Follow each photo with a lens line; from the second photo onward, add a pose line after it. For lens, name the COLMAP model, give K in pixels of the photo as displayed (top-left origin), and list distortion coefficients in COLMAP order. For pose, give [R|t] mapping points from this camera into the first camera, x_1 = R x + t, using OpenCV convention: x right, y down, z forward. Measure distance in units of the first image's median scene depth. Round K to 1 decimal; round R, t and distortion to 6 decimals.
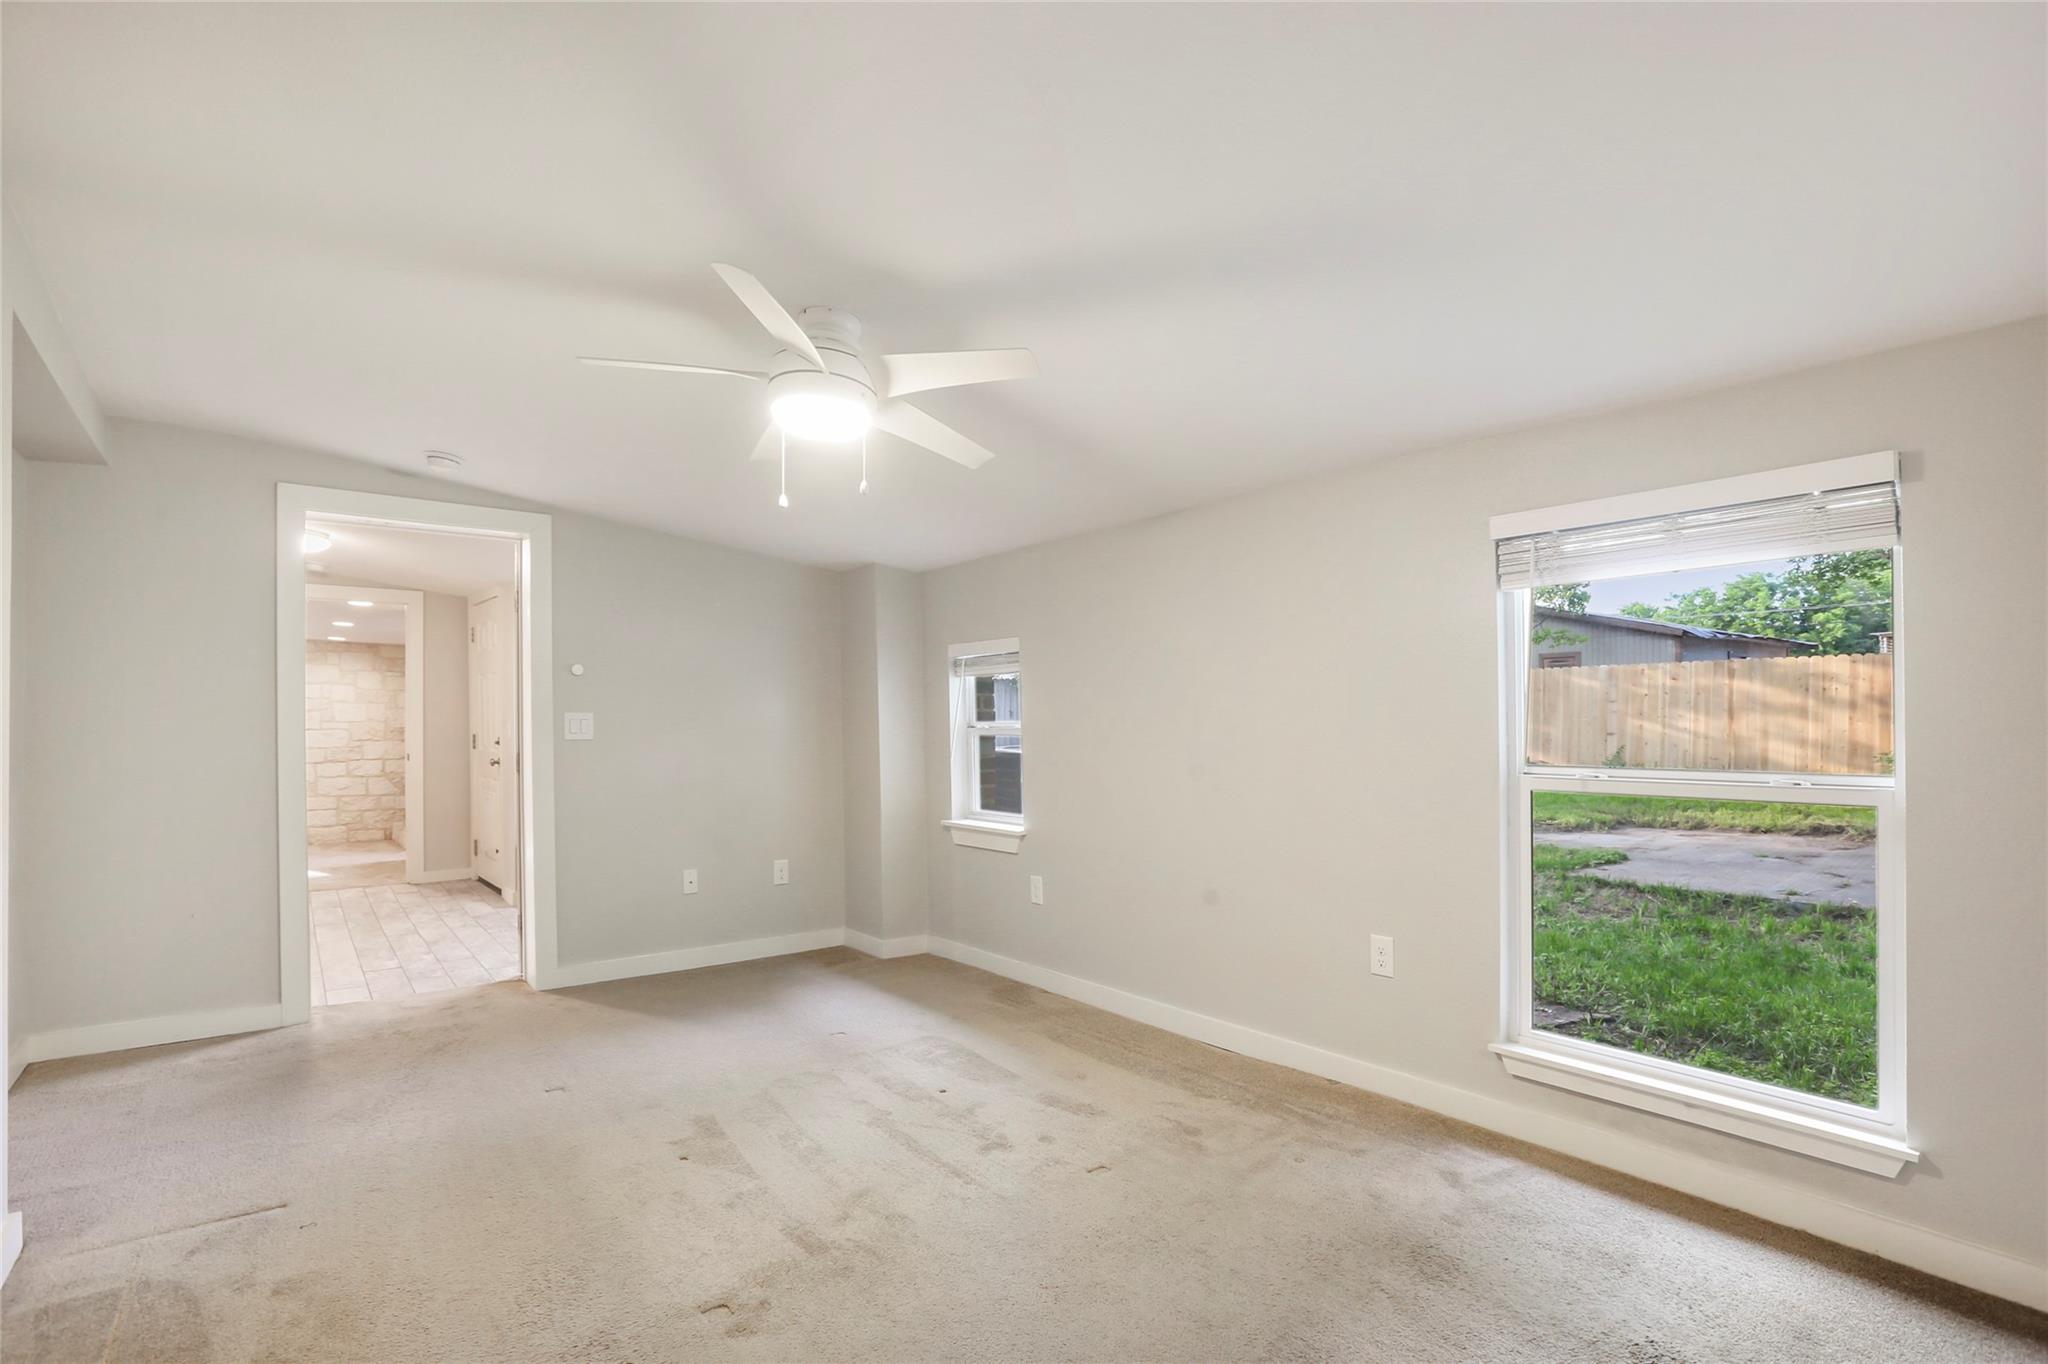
lens RADIAL K [[992.9, 0, 1023.0], [0, 992.9, 706.3], [0, 0, 1]] dist [-0.017933, 0.000205]
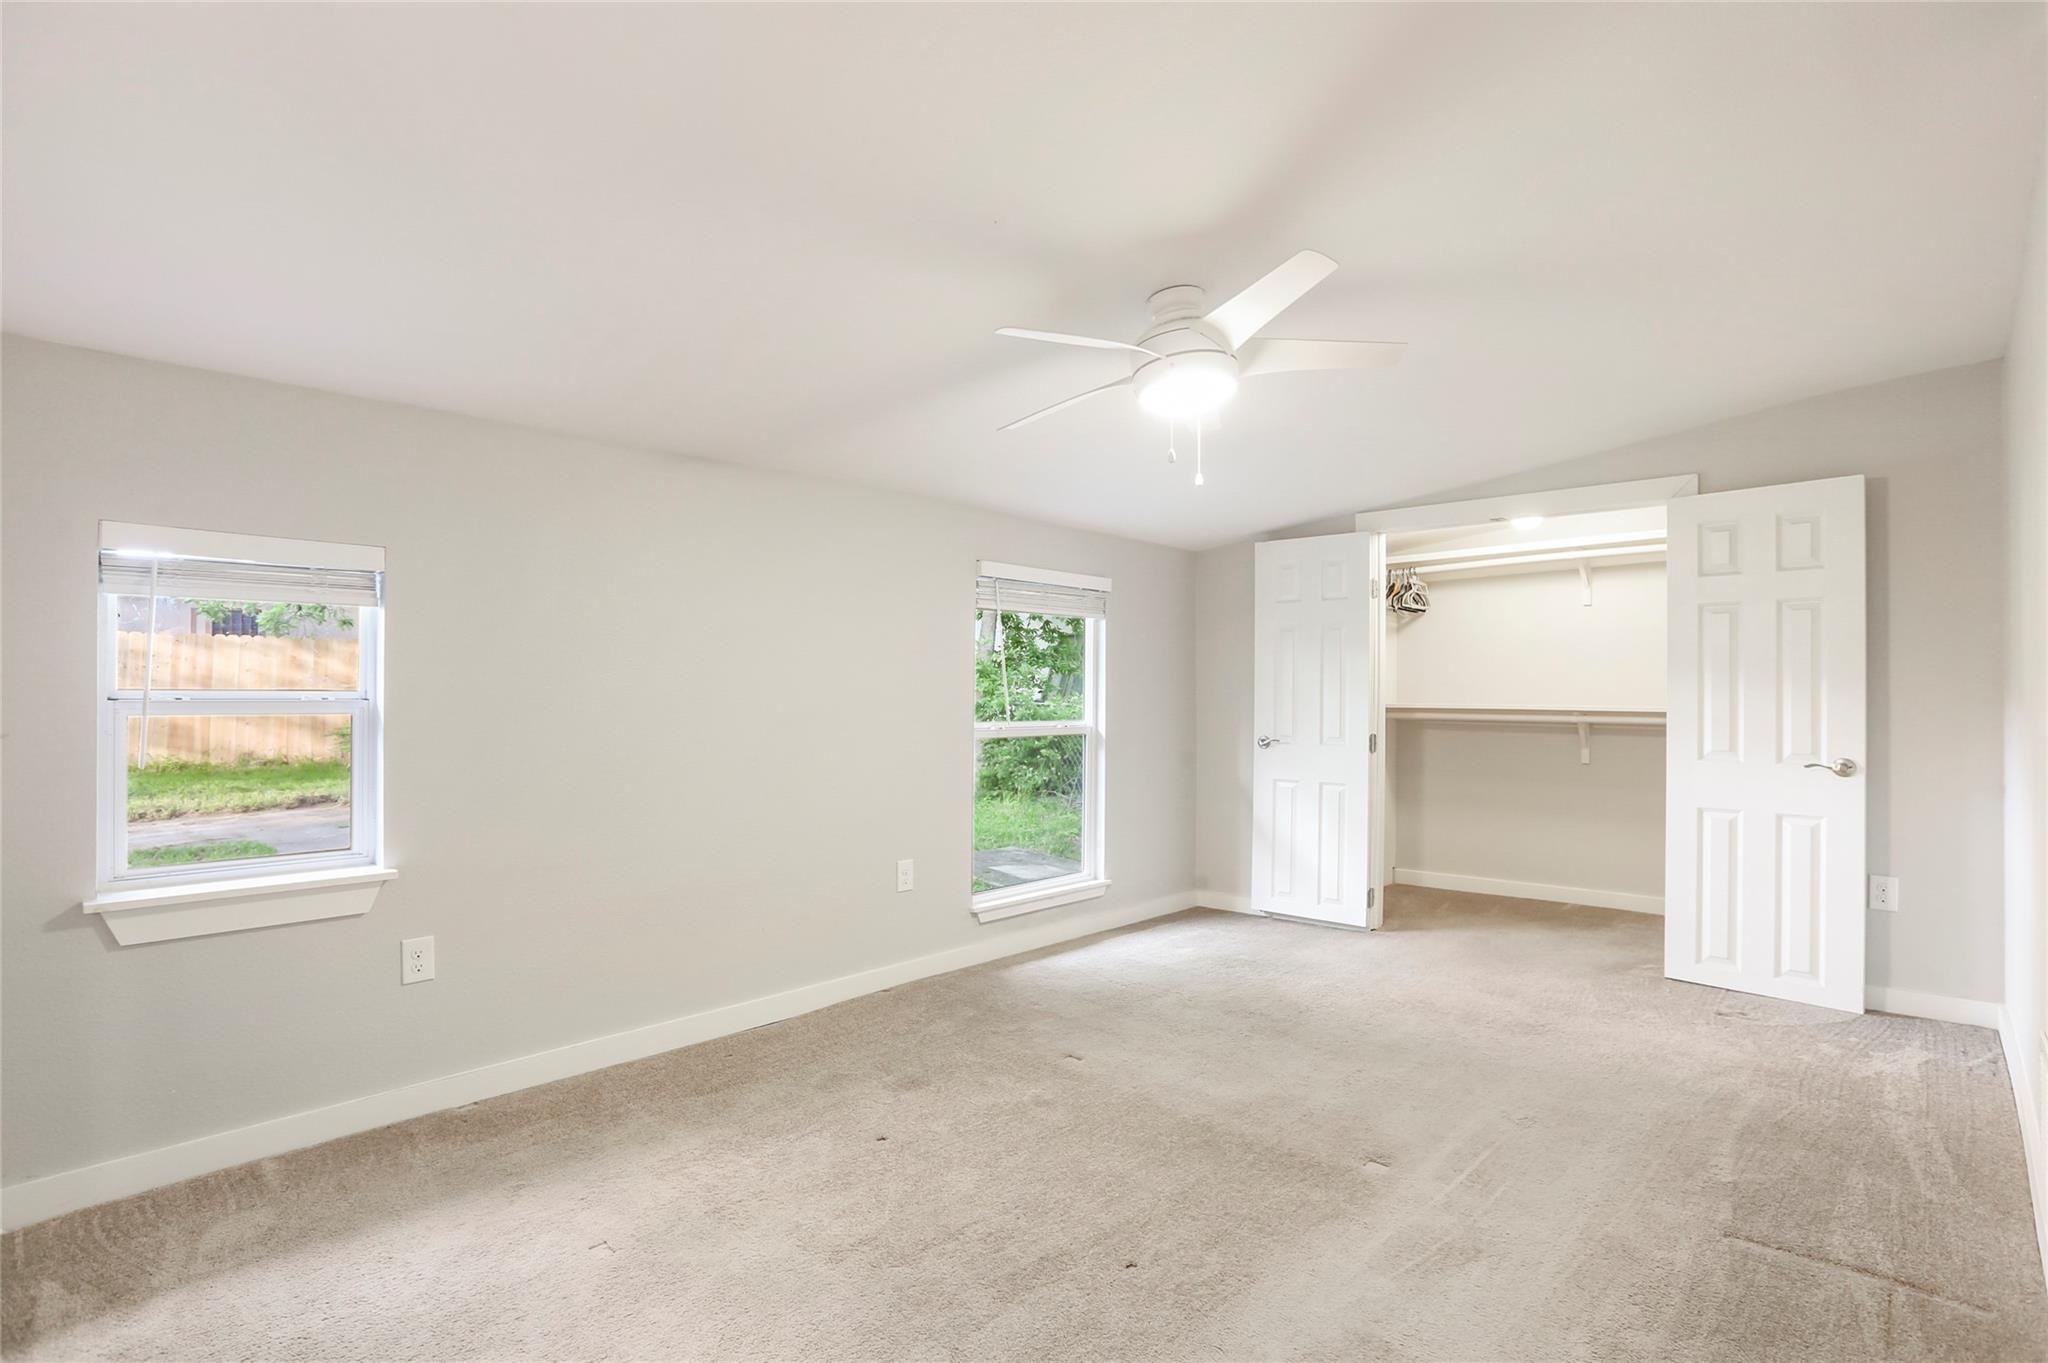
lens RADIAL K [[992.9, 0, 1023.0], [0, 992.9, 705.8], [0, 0, 1]] dist [-0.017933, 0.000205]
pose [[-0.152529, 0.002239, 0.988297, -0.670148], [-0.015695, 0.999866, -0.004687, 0.025145], [-0.988174, -0.016227, -0.152473, 0.751494]]
